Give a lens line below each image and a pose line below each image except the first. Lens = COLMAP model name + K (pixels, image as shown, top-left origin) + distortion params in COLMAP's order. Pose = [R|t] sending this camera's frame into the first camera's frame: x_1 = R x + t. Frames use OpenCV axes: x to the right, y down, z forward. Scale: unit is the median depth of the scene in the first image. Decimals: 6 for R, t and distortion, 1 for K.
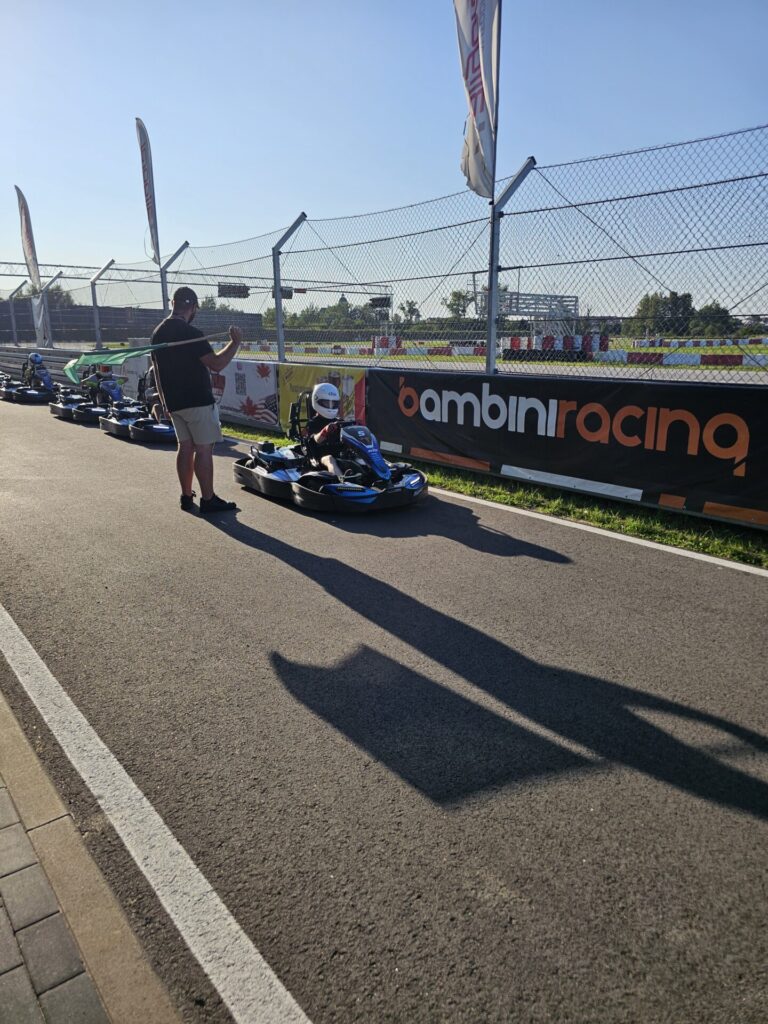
lens RADIAL K [[681.5, 0, 405.9], [0, 681.5, 512.6], [0, 0, 1]] dist [0.056899, -0.042277]
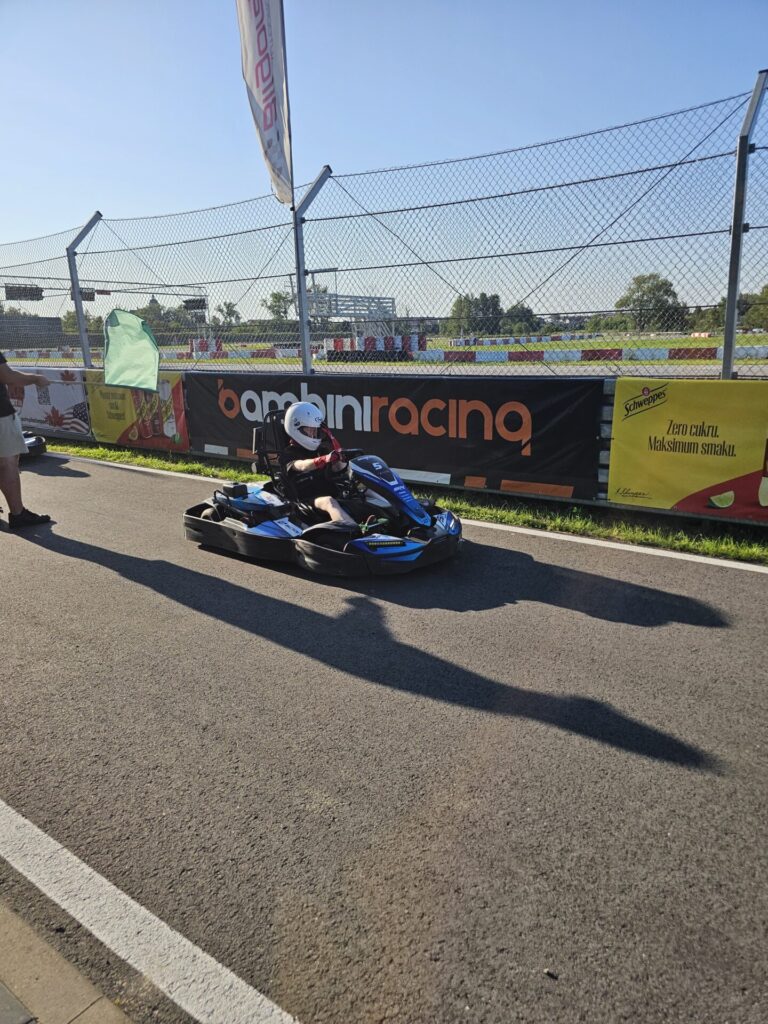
lens RADIAL K [[681.5, 0, 406.8], [0, 681.5, 524.1], [0, 0, 1]] dist [0.056899, -0.042277]
pose [[0.969166, -0.084634, 0.231417, 0.011701], [0.081555, 0.996407, 0.022856, 0.016071], [-0.232520, -0.003278, 0.972586, -0.059088]]
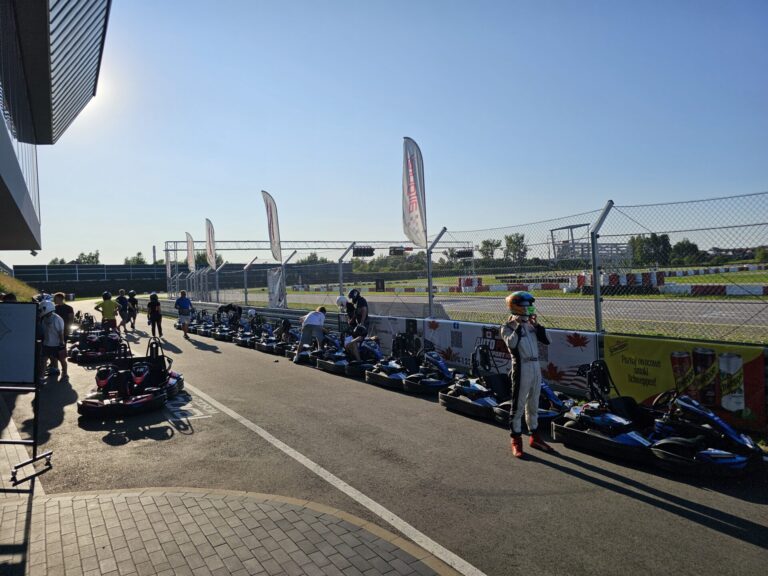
lens RADIAL K [[511.2, 0, 388.2], [0, 511.2, 286.4], [0, 0, 1]] dist [0.056899, -0.042277]
pose [[0.992941, -0.036957, -0.112706, -0.681569], [0.010501, 0.973878, -0.226828, -0.187082], [0.118145, 0.224043, 0.967392, 0.294912]]
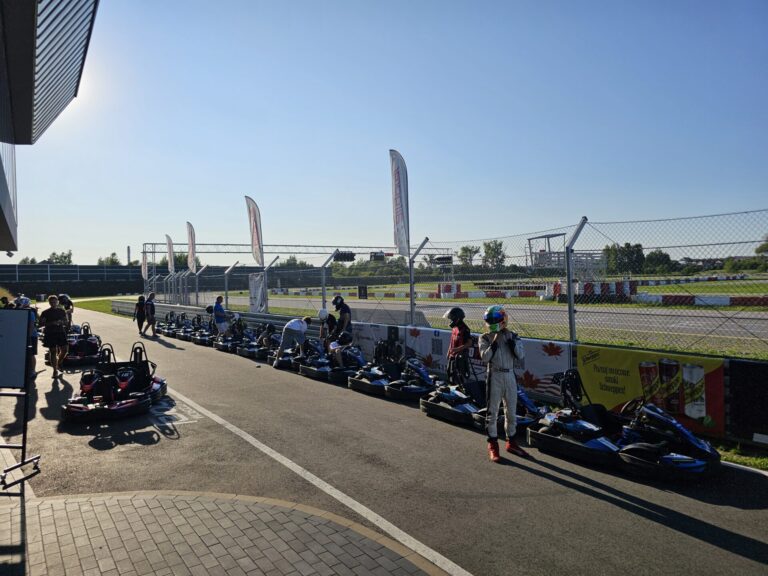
lens RADIAL K [[511.2, 0, 387.7], [0, 511.2, 284.6], [0, 0, 1]] dist [0.056899, -0.042277]
pose [[0.997059, -0.023908, -0.072809, -0.689869], [0.005869, 0.971120, -0.238518, -0.189346], [0.076409, 0.237389, 0.968405, 0.247806]]
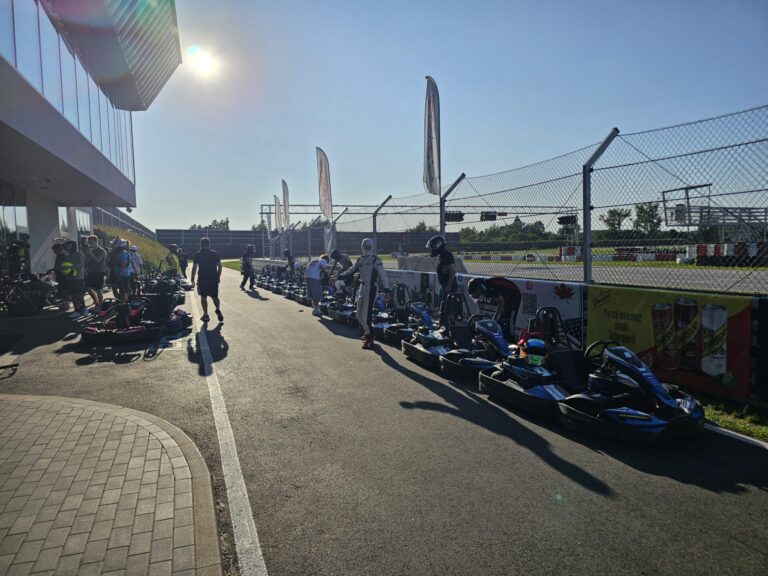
lens RADIAL K [[511.2, 0, 382.0], [0, 511.2, 285.5], [0, 0, 1]] dist [0.056899, -0.042277]
pose [[0.941508, 0.004998, -0.336953, -0.343798], [-0.064458, 0.984099, -0.165510, -0.142019], [0.330768, 0.177548, 0.926860, 0.453439]]
